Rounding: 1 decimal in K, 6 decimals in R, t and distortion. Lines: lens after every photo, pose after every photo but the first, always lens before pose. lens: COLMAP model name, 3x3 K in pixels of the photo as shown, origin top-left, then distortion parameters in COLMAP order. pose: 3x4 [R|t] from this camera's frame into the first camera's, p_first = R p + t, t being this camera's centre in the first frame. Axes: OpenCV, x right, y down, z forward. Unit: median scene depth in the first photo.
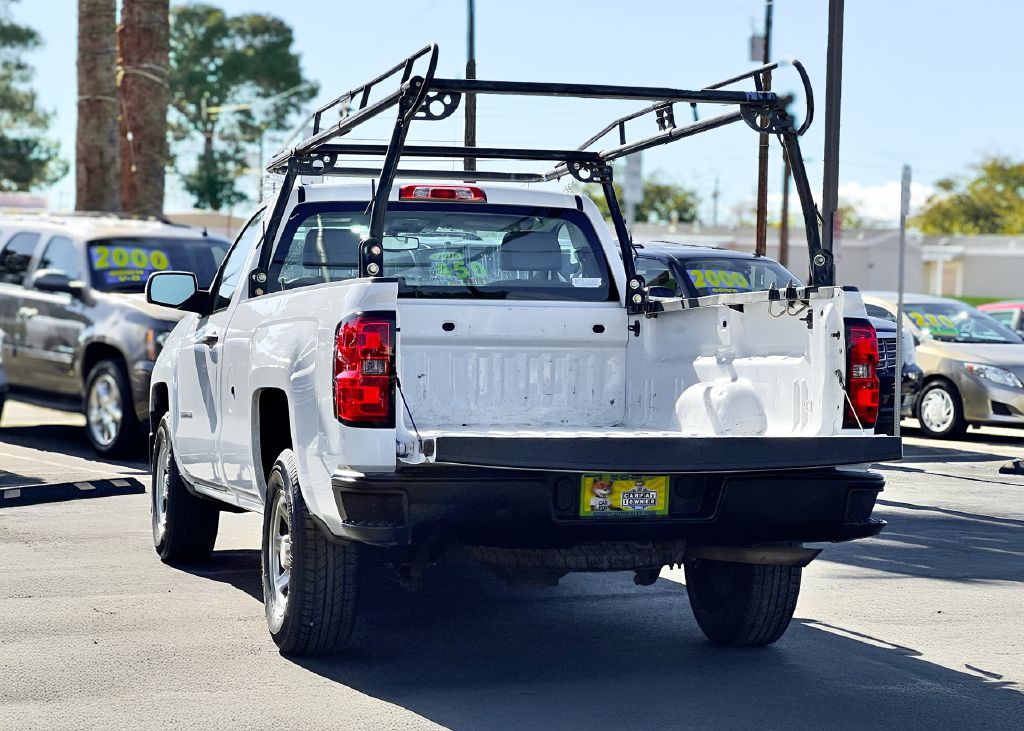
lens RADIAL K [[2448.0, 0, 522.8], [0, 2448.0, 358.2], [0, 0, 1]] dist [0.082676, 0.000000]
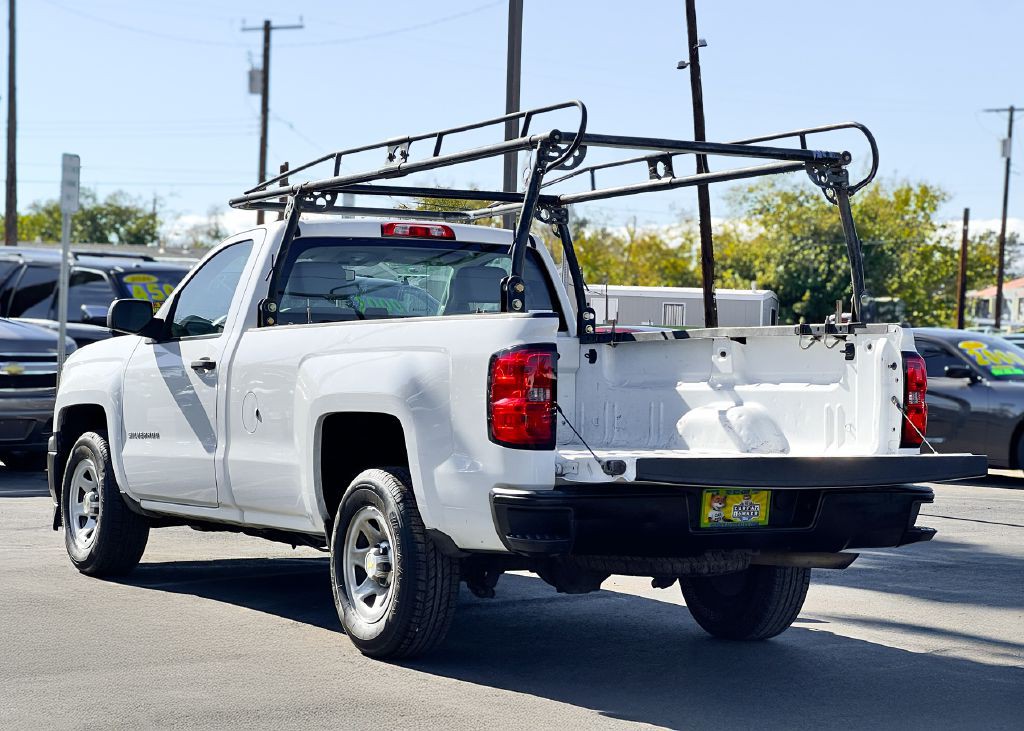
lens RADIAL K [[2313.8, 0, 522.7], [0, 2313.8, 374.9], [0, 0, 1]] dist [0.090443, 0.000000]
pose [[0.968751, 0.002232, 0.248025, -0.282103], [-0.002579, 0.999996, 0.001076, -0.005475], [-0.248021, -0.001682, 0.968753, -0.005588]]
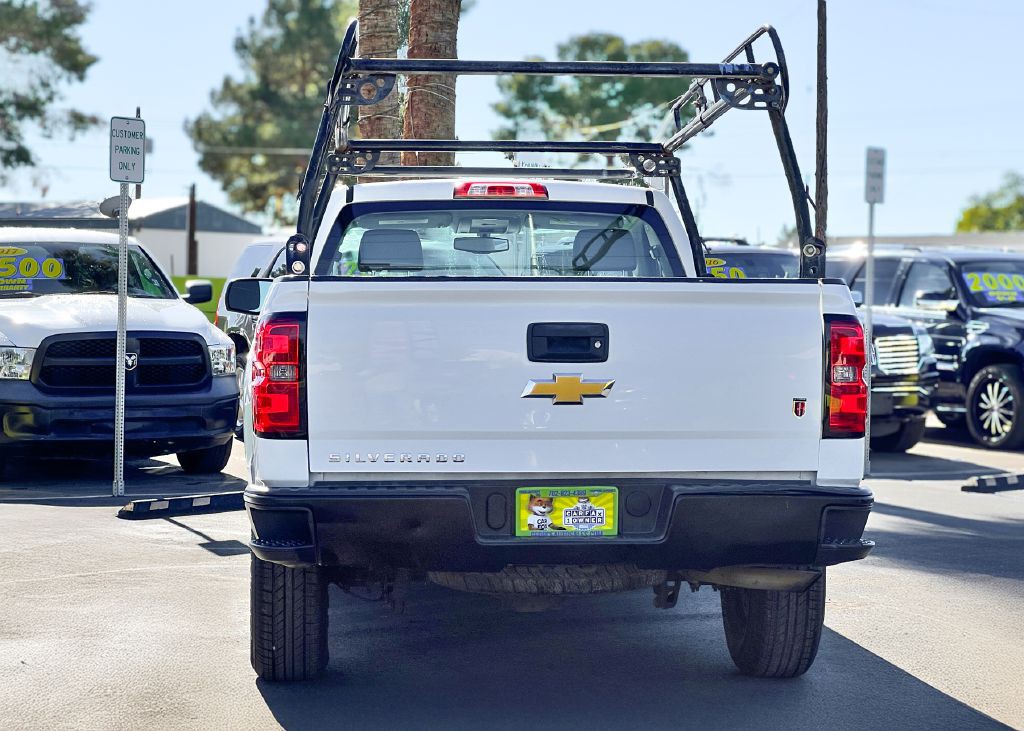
lens RADIAL K [[2313.8, 0, 506.8], [0, 2313.8, 362.8], [0, 0, 1]] dist [0.090443, 0.000000]
pose [[0.981799, -0.008549, -0.189731, 0.162464], [0.008108, 0.999962, -0.003096, 0.002618], [0.189750, 0.001501, 0.981831, 0.139065]]
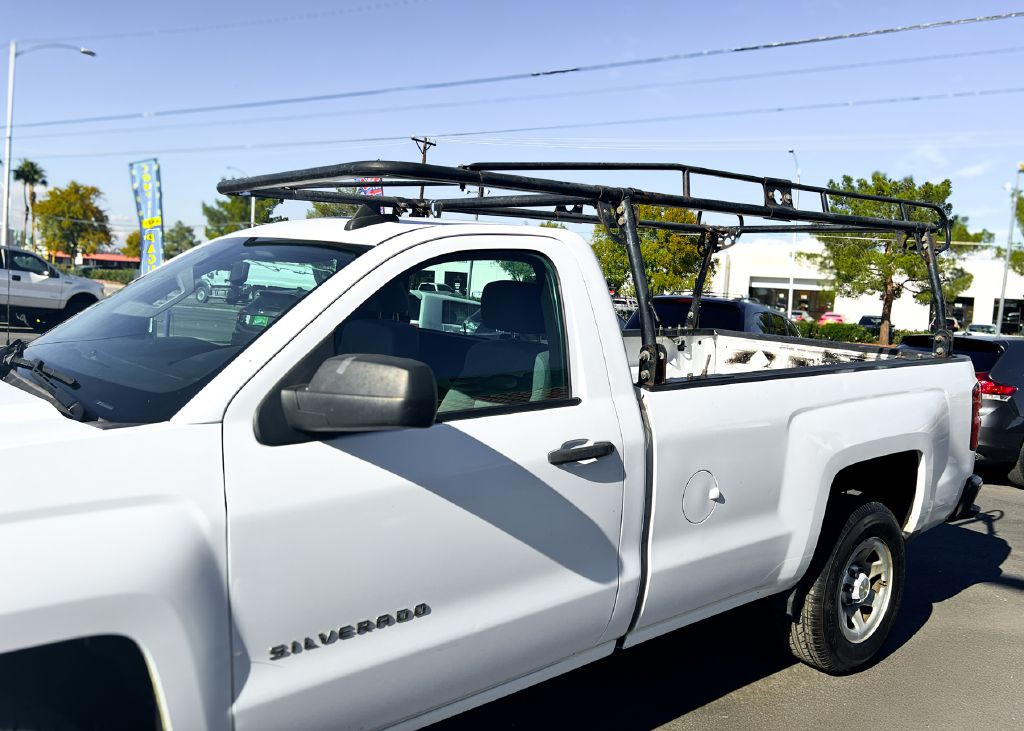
lens RADIAL K [[801.0, 0, 517.6], [0, 801.0, 354.6], [0, 0, 1]] dist [0.029161, -0.000029]
pose [[-0.392129, -0.122444, 0.911725, -0.364641], [-0.055335, 0.992447, 0.109486, -0.064949], [-0.918244, -0.007518, -0.395943, 1.283856]]
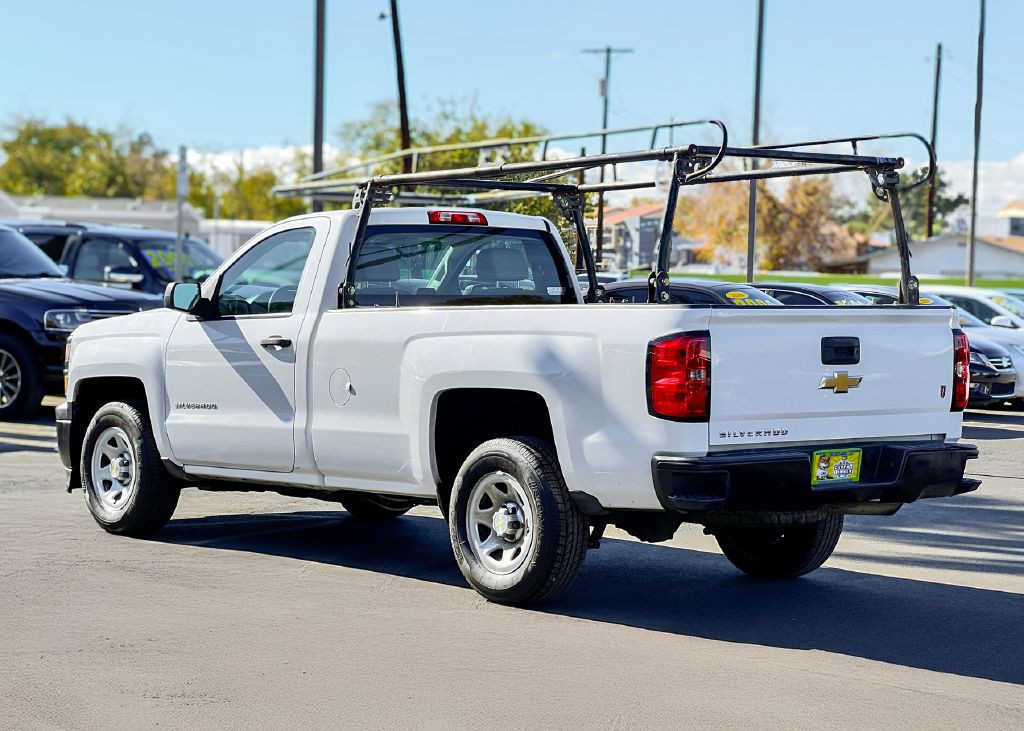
lens RADIAL K [[2313.8, 0, 507.6], [0, 2313.8, 372.6], [0, 0, 1]] dist [0.090443, 0.000000]
pose [[0.907091, -0.019321, 0.420490, -0.569859], [0.006956, 0.999498, 0.030920, -0.030835], [-0.420876, -0.025122, 0.906770, -0.046719]]
